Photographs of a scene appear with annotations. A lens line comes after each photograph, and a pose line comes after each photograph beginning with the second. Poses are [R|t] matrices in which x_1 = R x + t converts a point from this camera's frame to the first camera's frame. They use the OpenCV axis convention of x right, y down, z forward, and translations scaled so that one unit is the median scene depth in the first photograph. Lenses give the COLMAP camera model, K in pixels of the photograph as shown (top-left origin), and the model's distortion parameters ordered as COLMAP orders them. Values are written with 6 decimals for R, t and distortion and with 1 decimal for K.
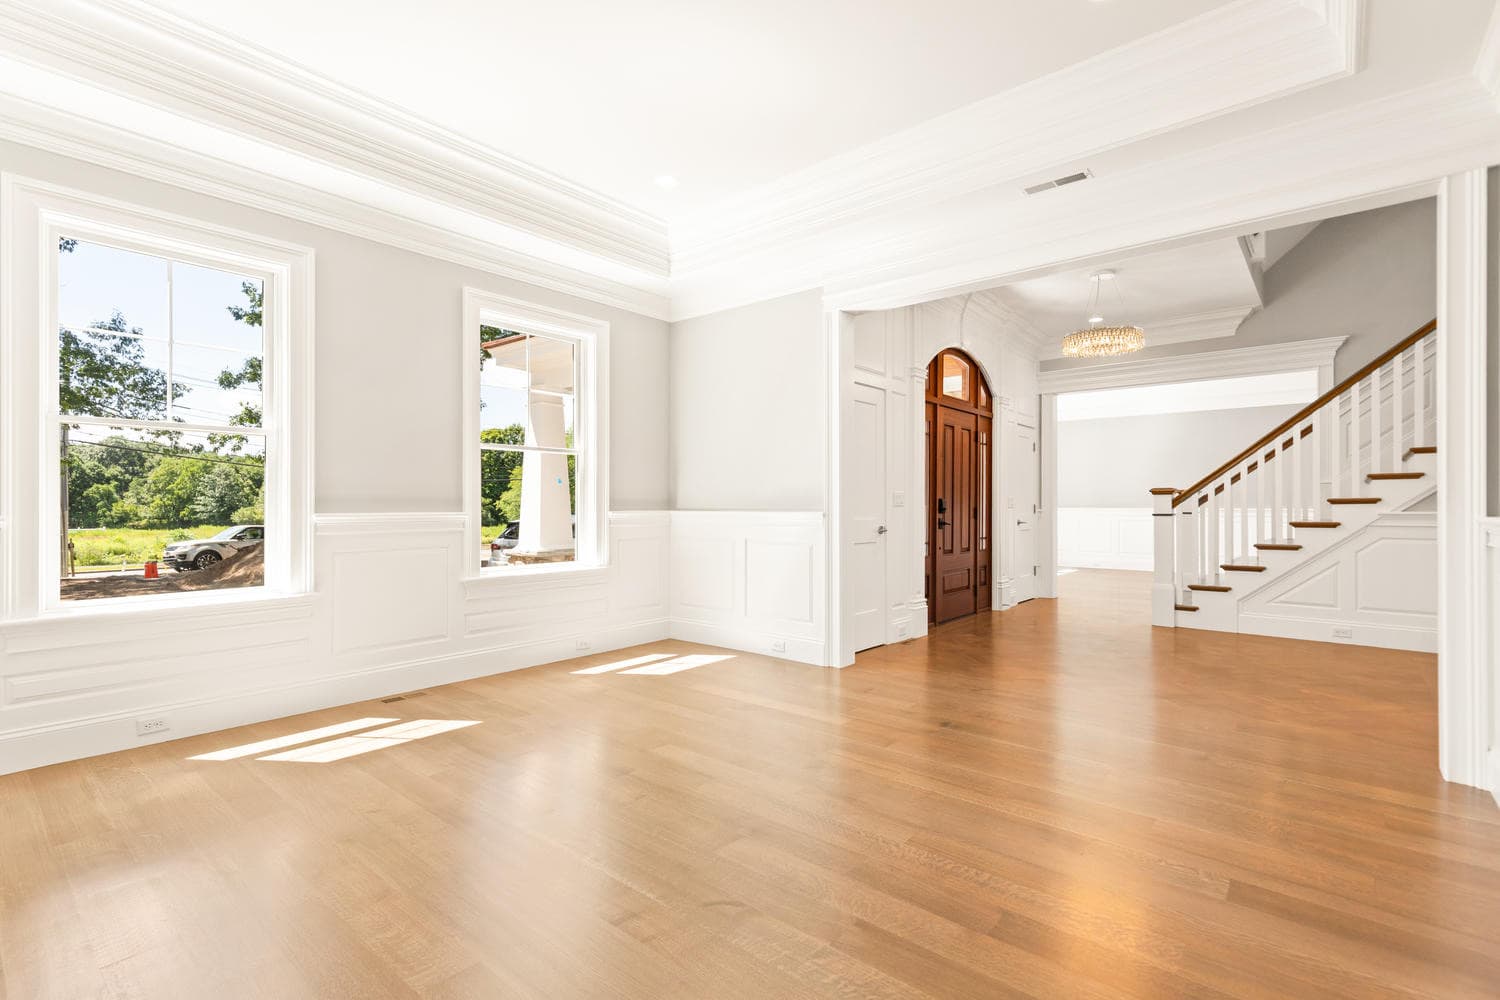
lens RADIAL K [[688.9, 0, 743.8], [0, 688.9, 506.7], [0, 0, 1]] dist [-0.001325, -0.000047]
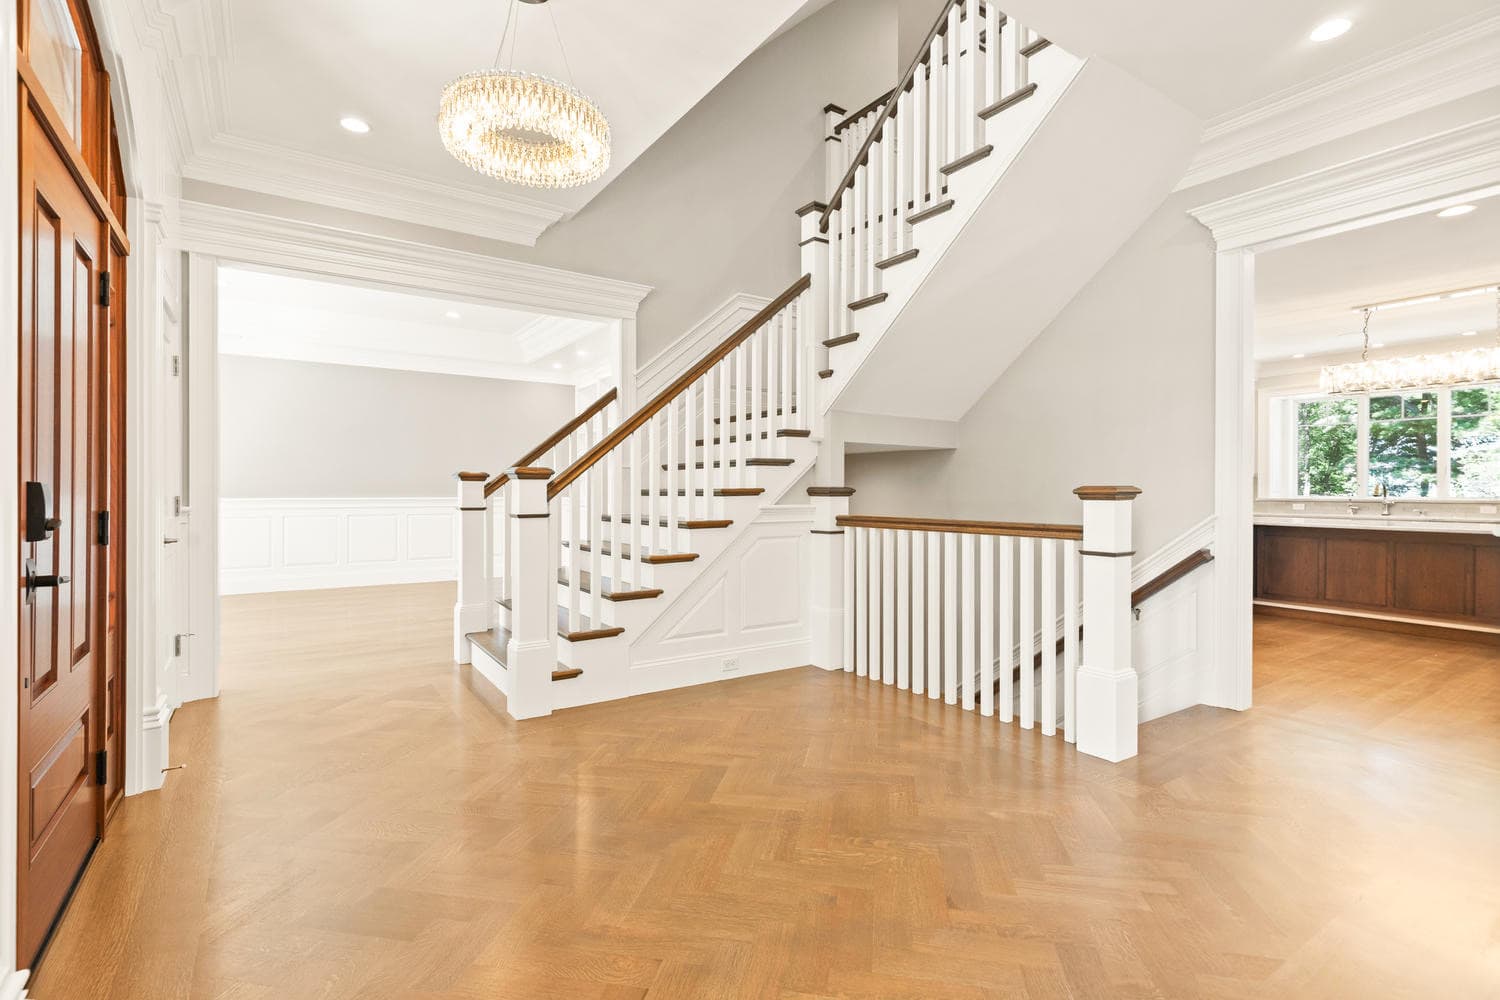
lens RADIAL K [[688.9, 0, 743.6], [0, 688.9, 493.3], [0, 0, 1]] dist [-0.001325, -0.000047]
pose [[0.274850, -0.002446, 0.961484, 0.130775], [-0.003339, 0.999988, 0.003499, -0.008514], [-0.961481, -0.004172, 0.274839, 0.712578]]
